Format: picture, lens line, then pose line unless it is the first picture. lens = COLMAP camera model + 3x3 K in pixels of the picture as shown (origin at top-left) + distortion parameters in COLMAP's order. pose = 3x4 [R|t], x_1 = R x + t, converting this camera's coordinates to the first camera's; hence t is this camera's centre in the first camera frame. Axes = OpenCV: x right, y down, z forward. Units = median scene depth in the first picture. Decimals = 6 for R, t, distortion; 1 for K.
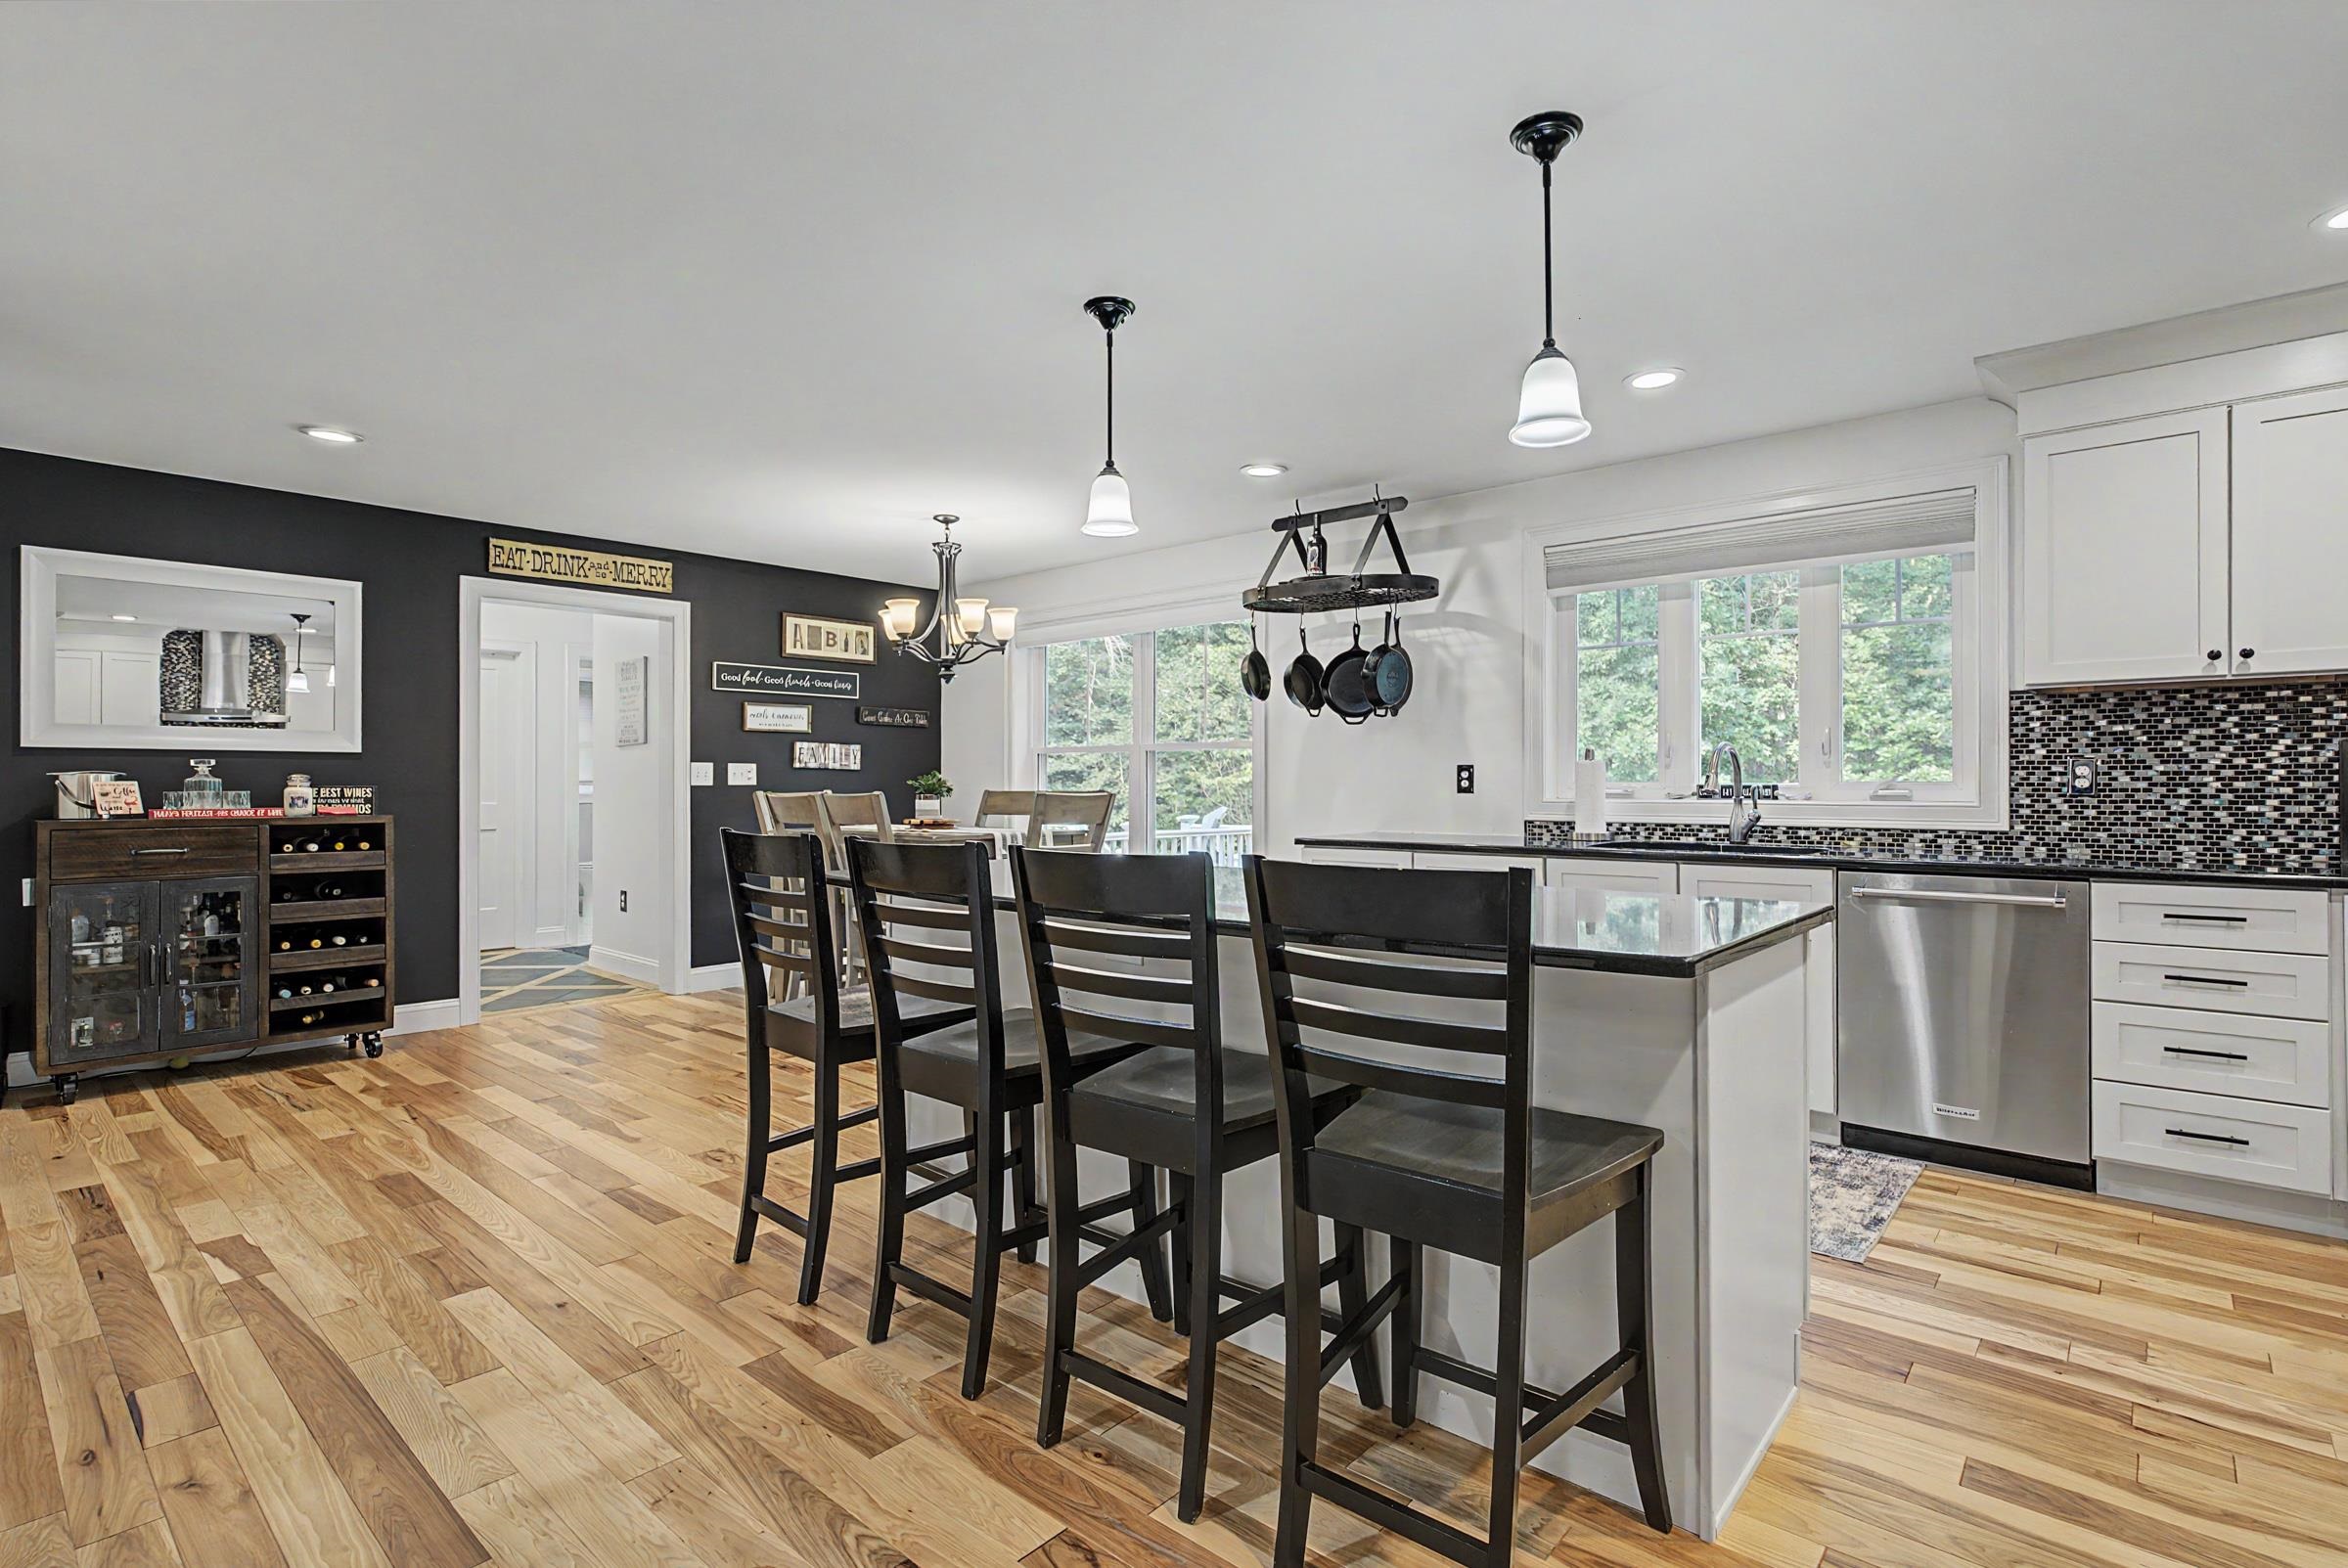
lens RADIAL K [[1123.1, 0, 1175.4], [0, 1123.1, 780.0], [0, 0, 1]] dist [-0.005360, 0.001219]
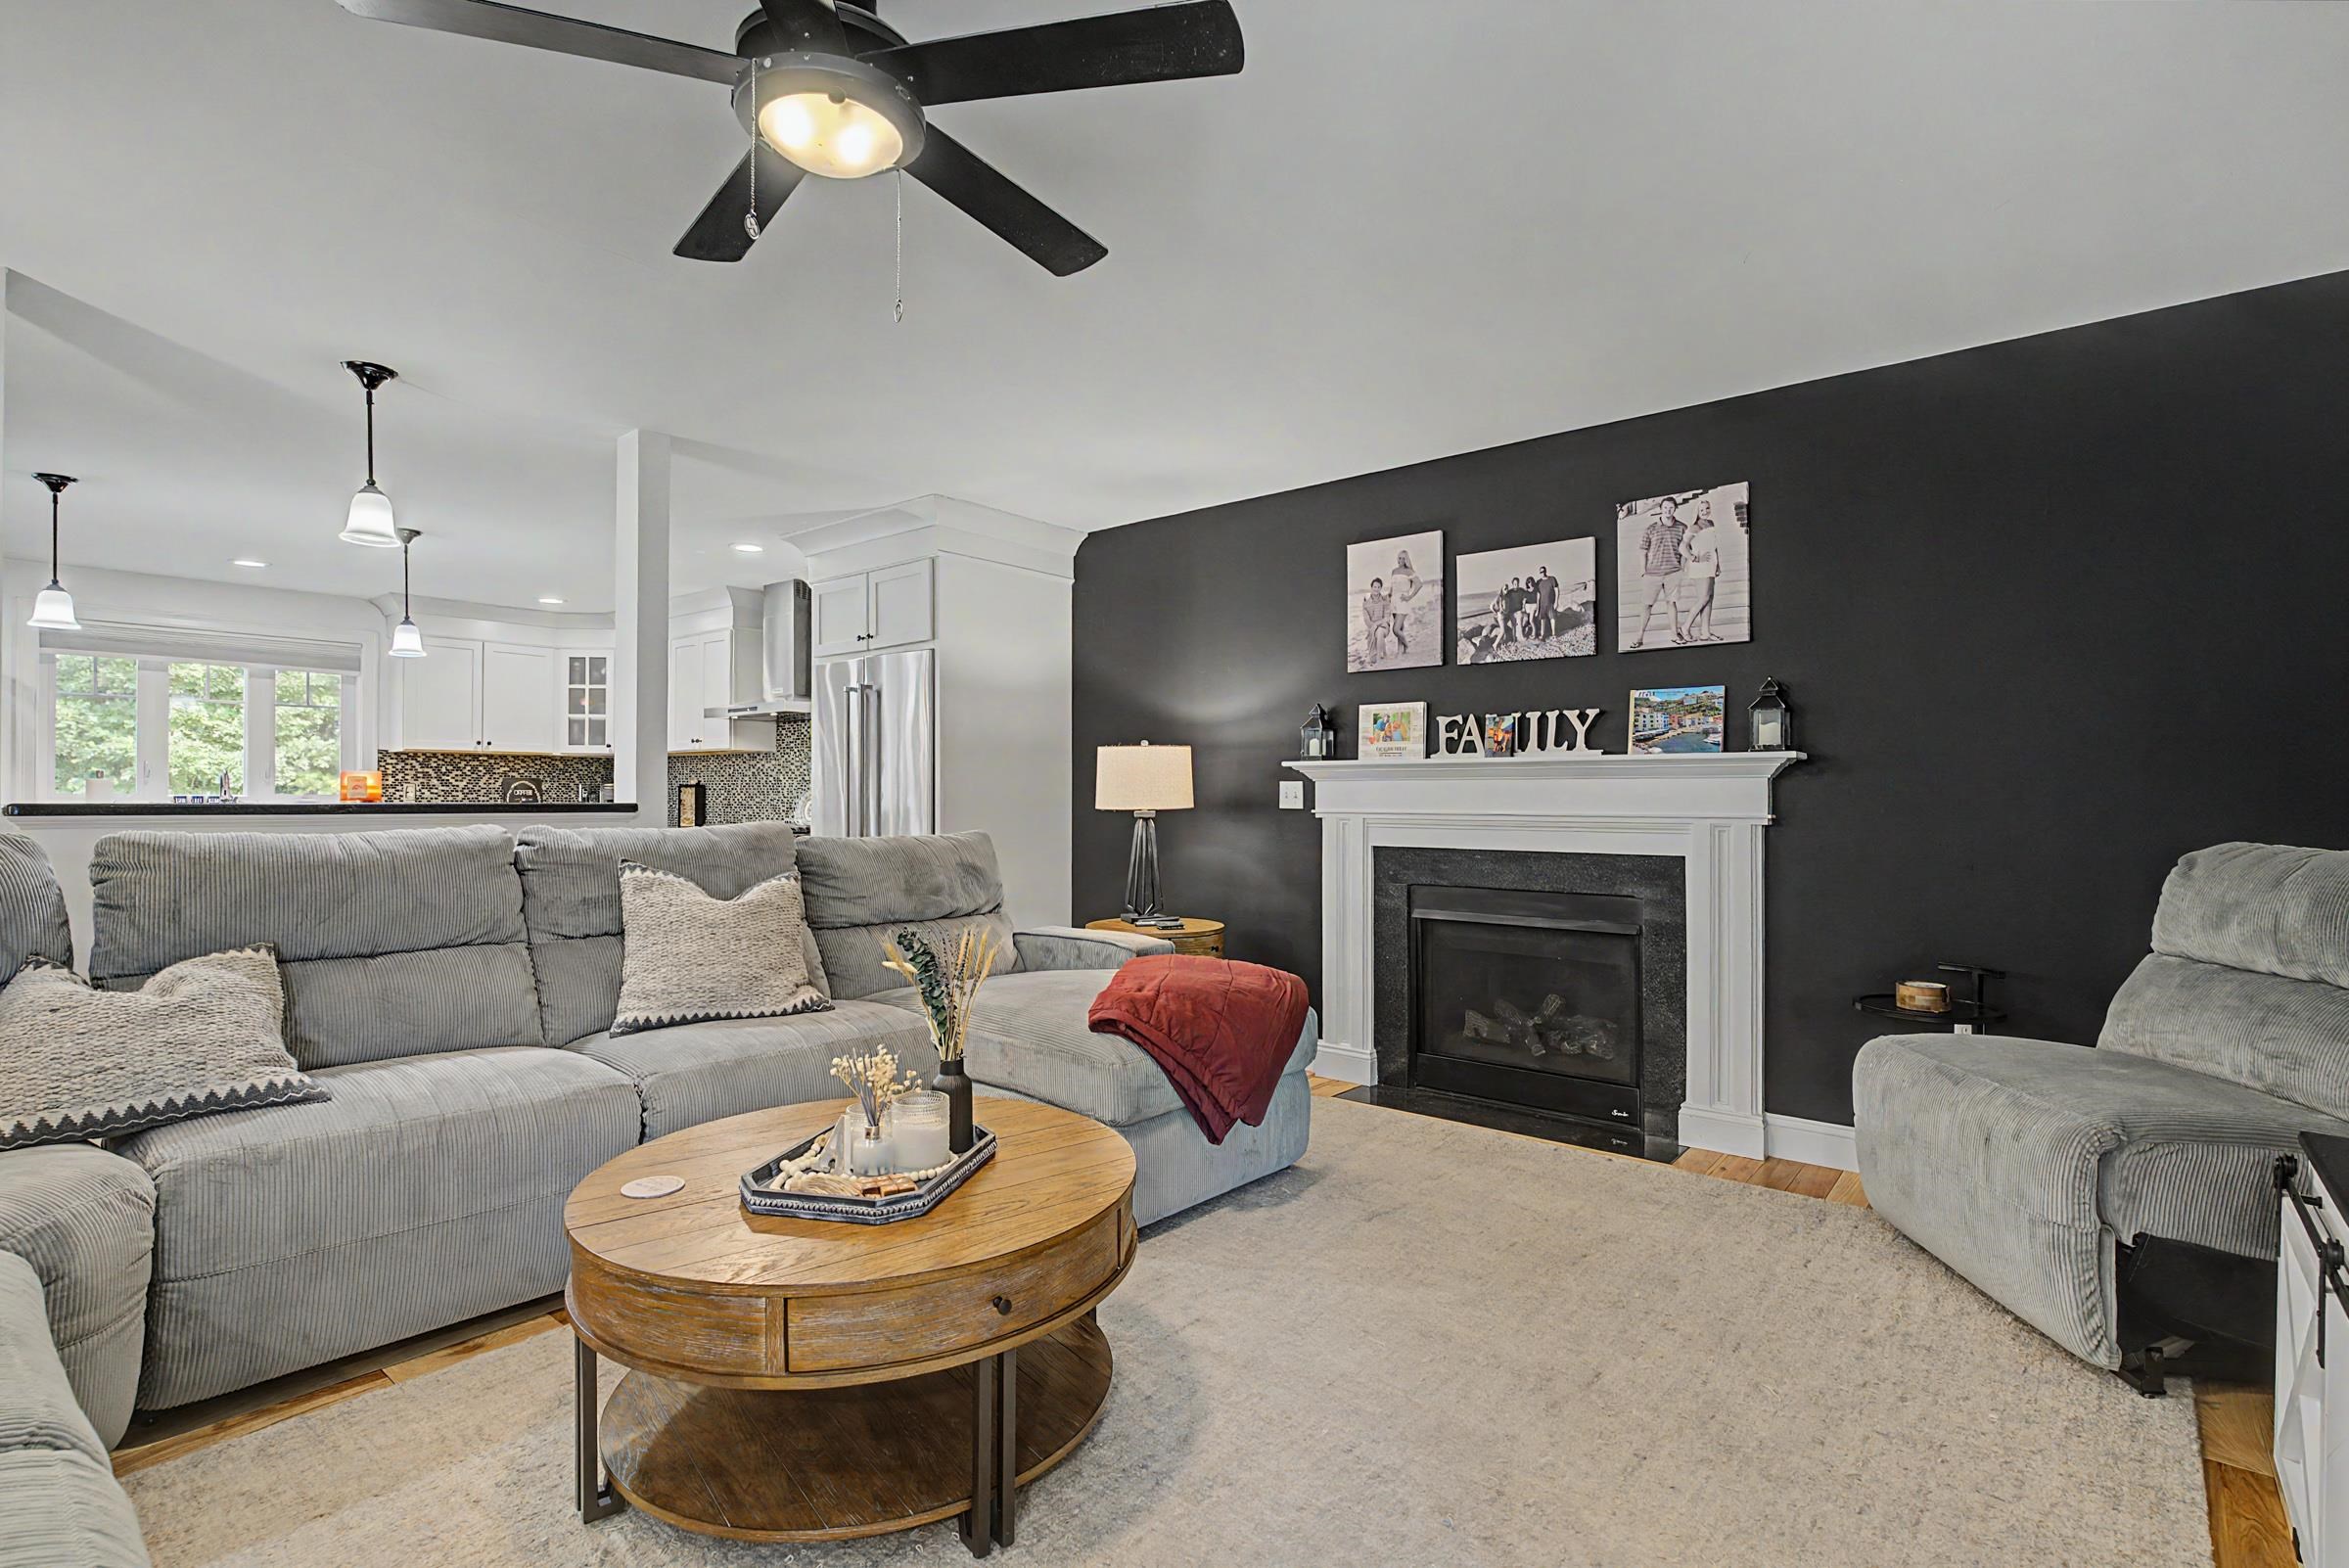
lens RADIAL K [[1123.7, 0, 1180.8], [0, 1123.7, 793.1], [0, 0, 1]] dist [-0.005360, 0.001219]
pose [[-0.035860, 0.004547, 0.999346, -1.407694], [-0.004261, 0.999980, -0.004703, 0.002328], [-0.999348, -0.004427, -0.035840, -0.400412]]
